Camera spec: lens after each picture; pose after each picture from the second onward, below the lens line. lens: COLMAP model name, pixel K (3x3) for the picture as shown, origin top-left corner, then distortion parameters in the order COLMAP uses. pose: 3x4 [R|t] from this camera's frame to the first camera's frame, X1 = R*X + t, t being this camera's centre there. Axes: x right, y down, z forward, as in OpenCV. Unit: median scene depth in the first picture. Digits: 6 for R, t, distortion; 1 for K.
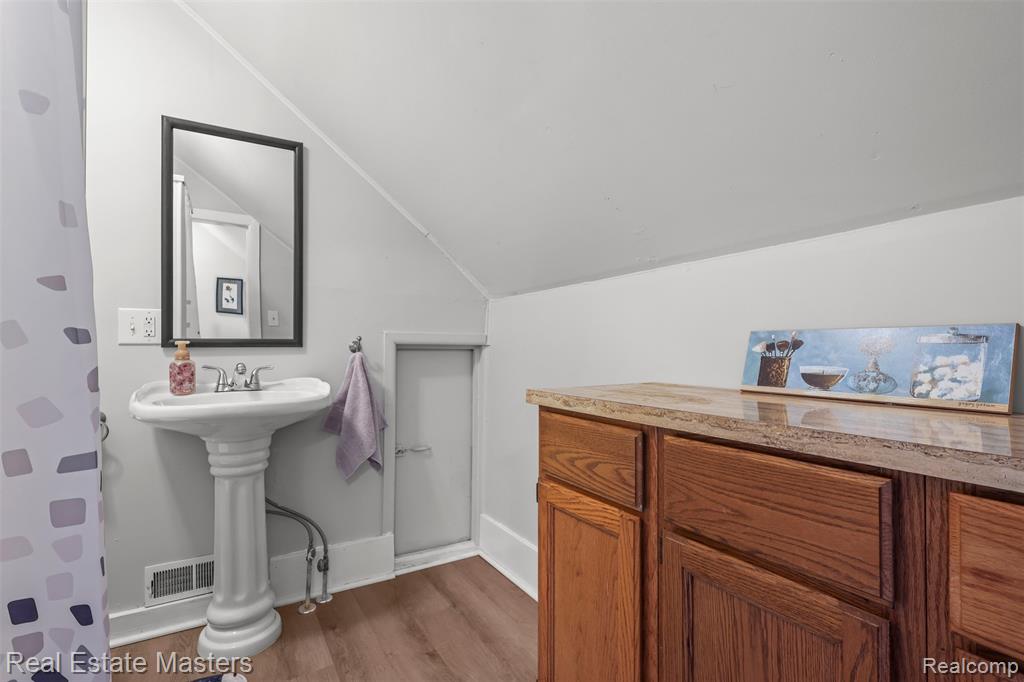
lens RADIAL K [[478.4, 0, 509.7], [0, 478.4, 343.1], [0, 0, 1]] dist [0.001334, 0.000913]
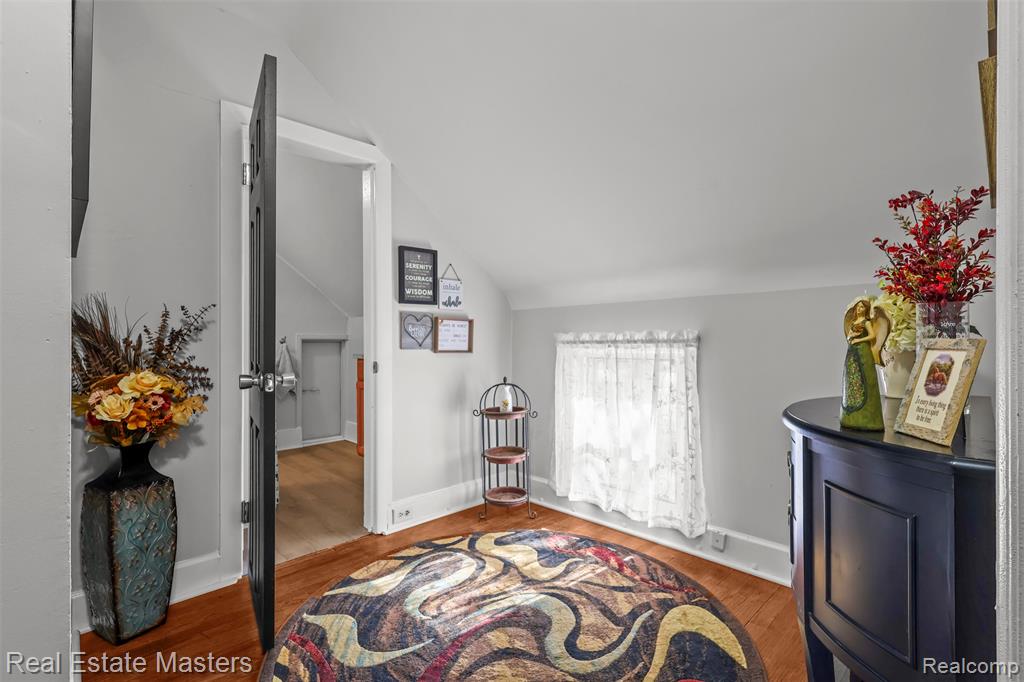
lens RADIAL K [[478.4, 0, 512.8], [0, 478.4, 338.8], [0, 0, 1]] dist [0.001334, 0.000913]
pose [[0.971223, -0.004669, 0.238125, 0.202157], [0.002942, 0.999967, 0.007608, -0.018748], [-0.238153, -0.006688, 0.971205, -1.561661]]
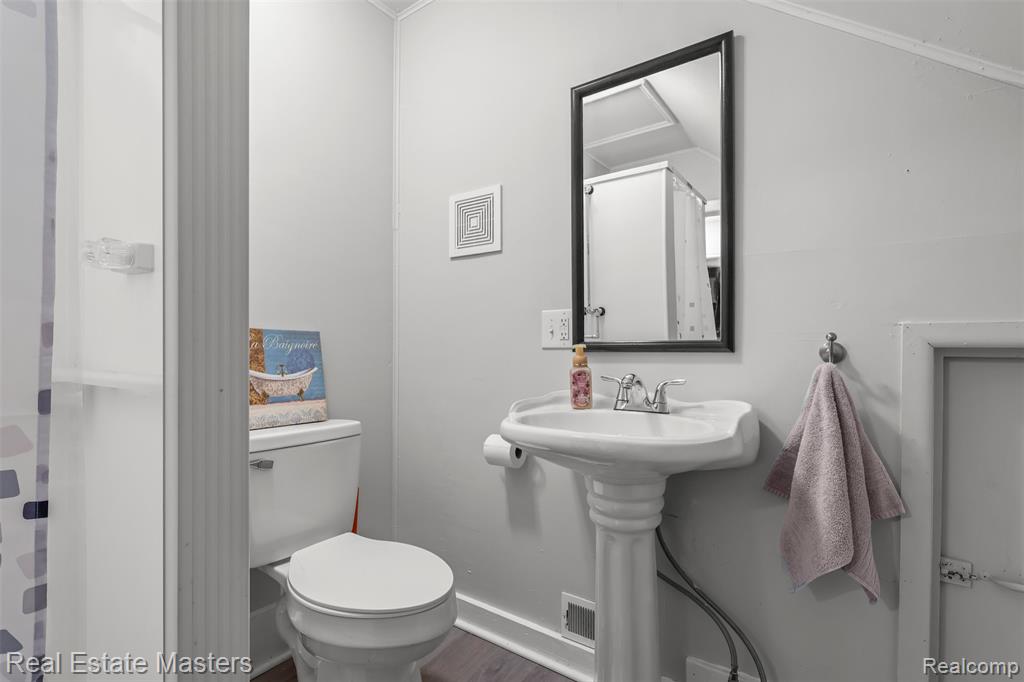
lens RADIAL K [[478.4, 0, 511.4], [0, 478.4, 349.4], [0, 0, 1]] dist [0.001334, 0.000913]
pose [[0.409328, 0.001588, -0.912386, 0.029421], [0.004499, 0.999983, 0.003759, 0.000506], [0.912376, -0.005644, 0.409314, 0.505921]]
